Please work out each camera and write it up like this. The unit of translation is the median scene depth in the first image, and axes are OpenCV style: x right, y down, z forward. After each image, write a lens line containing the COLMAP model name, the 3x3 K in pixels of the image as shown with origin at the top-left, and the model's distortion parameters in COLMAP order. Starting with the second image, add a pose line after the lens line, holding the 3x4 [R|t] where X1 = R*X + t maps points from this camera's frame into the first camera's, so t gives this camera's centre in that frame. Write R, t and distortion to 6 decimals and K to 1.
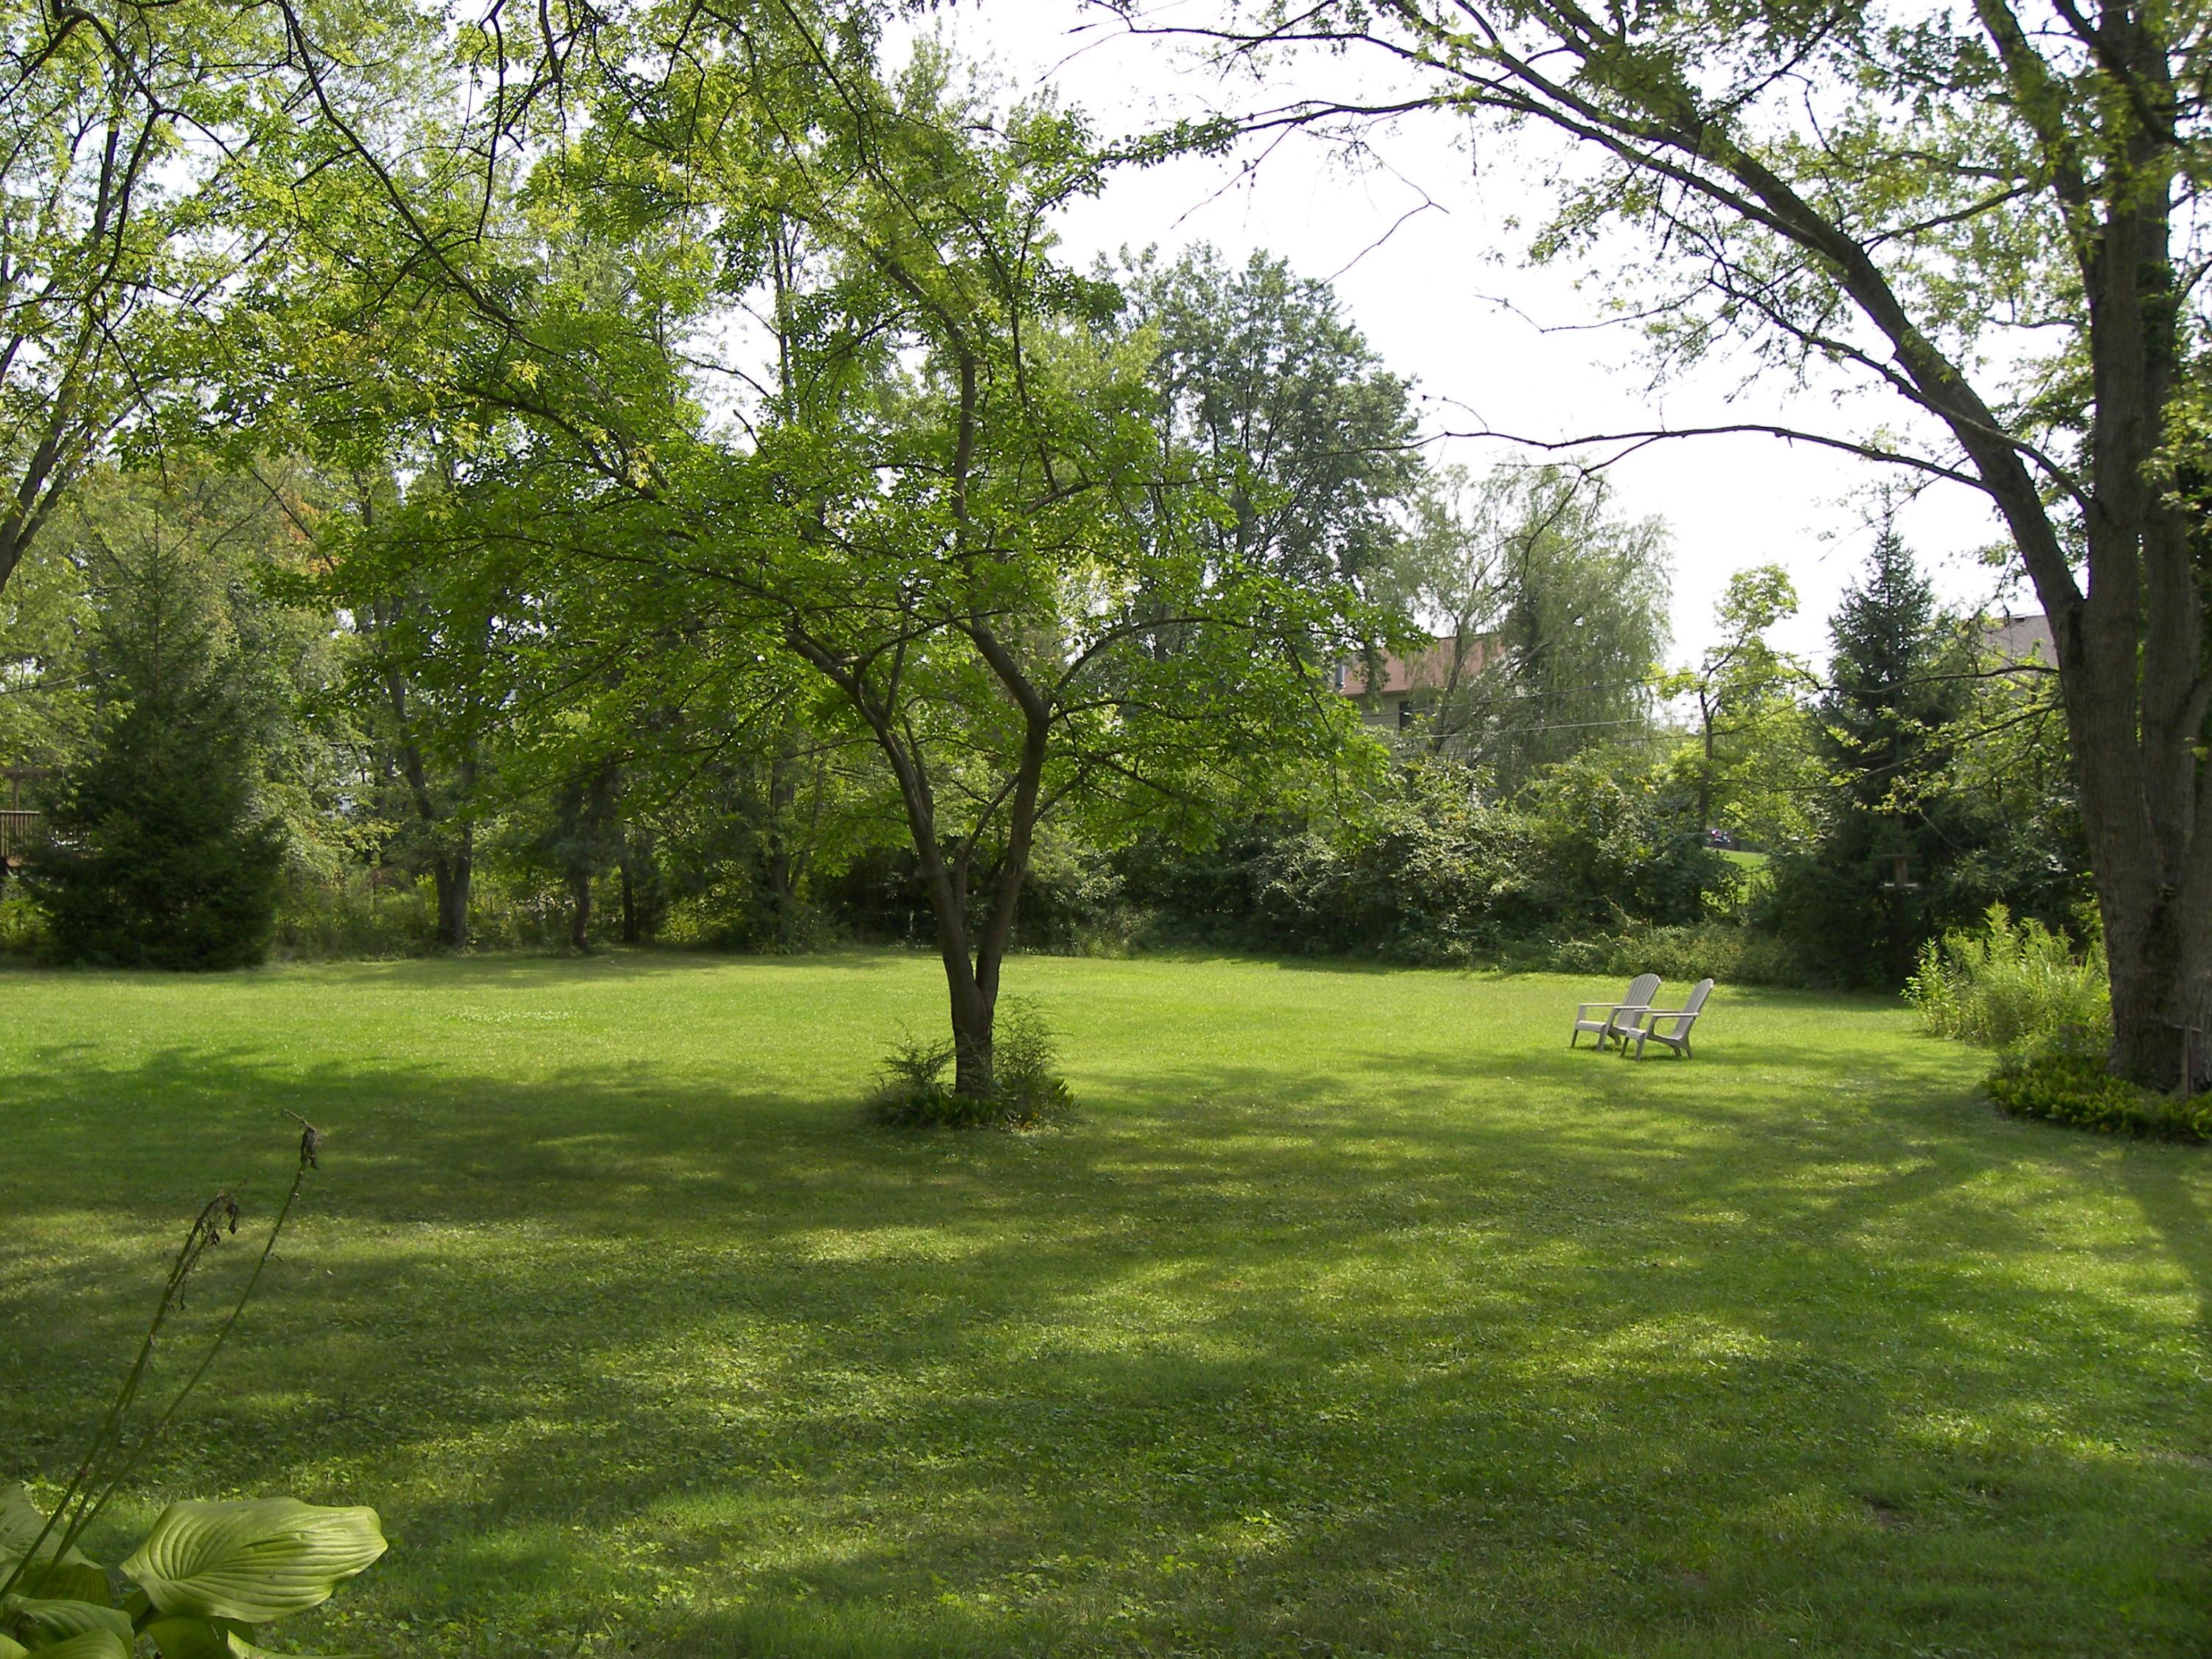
lens RADIAL K [[1946.6, 0, 1193.4], [0, 1946.6, 819.9], [0, 0, 1]] dist [-0.030168, 0.021184]
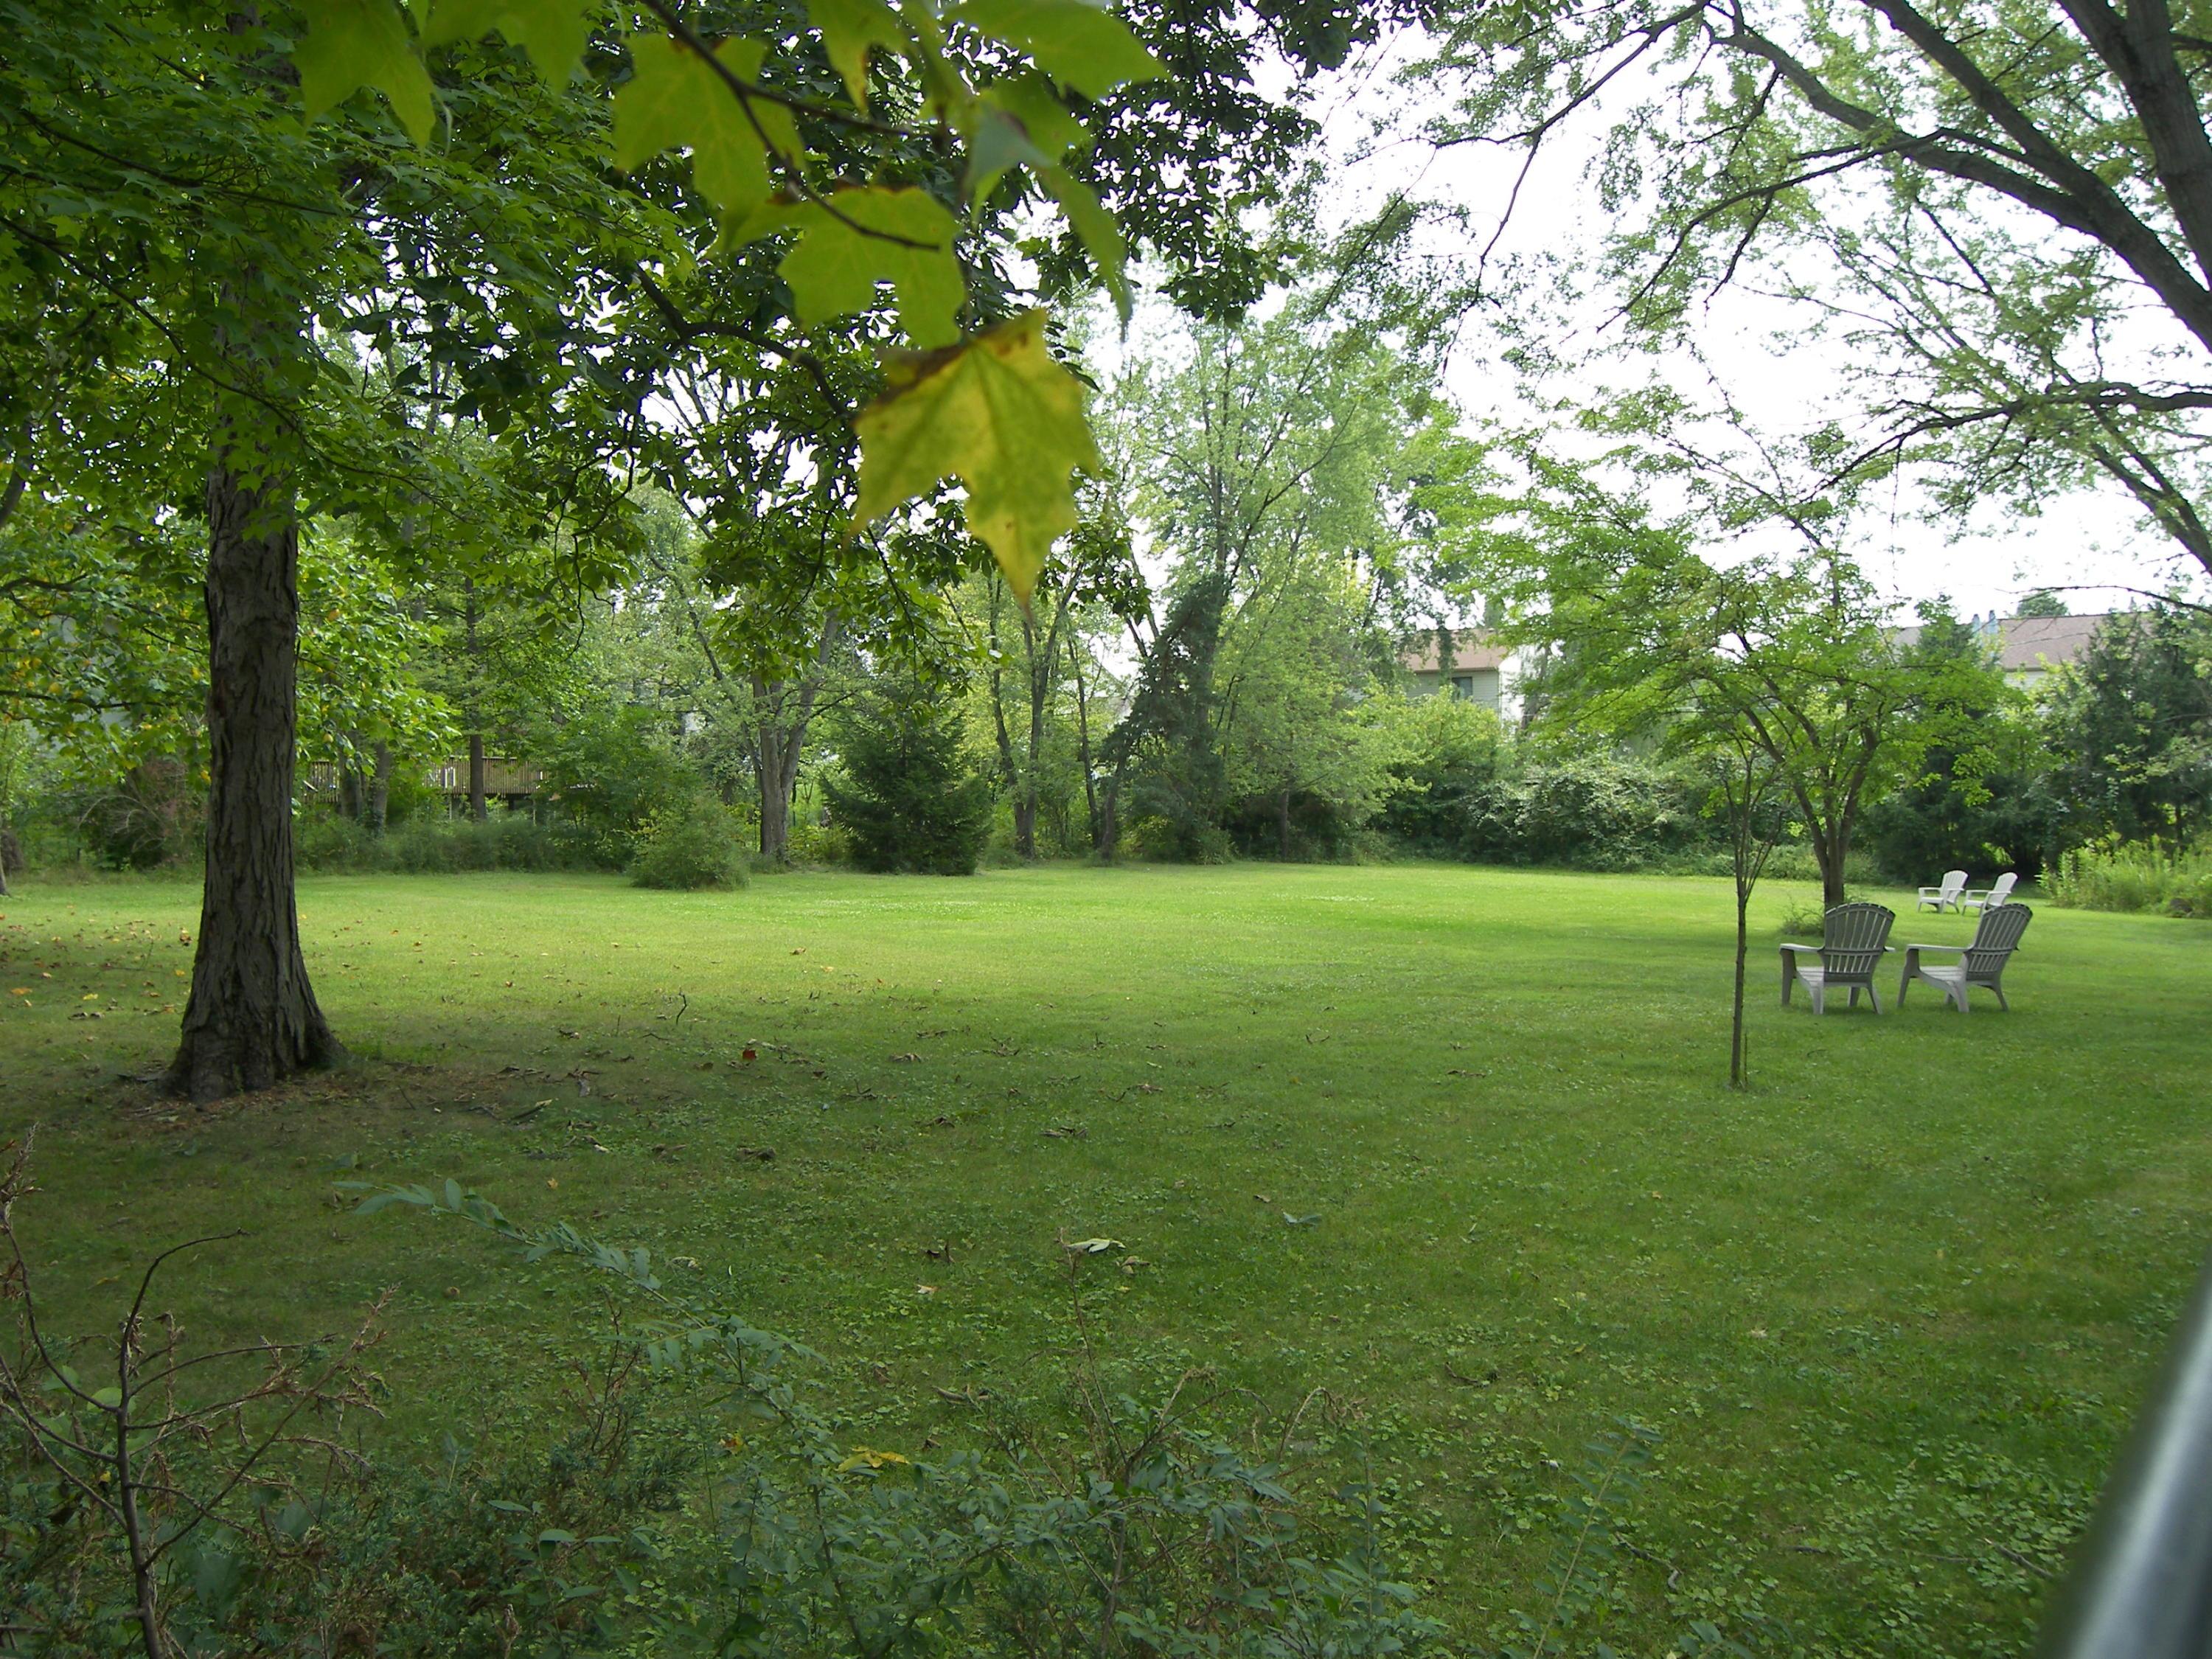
lens RADIAL K [[1806.5, 0, 1116.9], [0, 1806.5, 814.5], [0, 0, 1]] dist [-0.131711, 0.126068]
pose [[0.990996, 0.002888, 0.133862, -0.453272], [-0.007930, 0.999278, 0.037146, -0.016212], [-0.133658, -0.037873, 0.990304, -0.296626]]
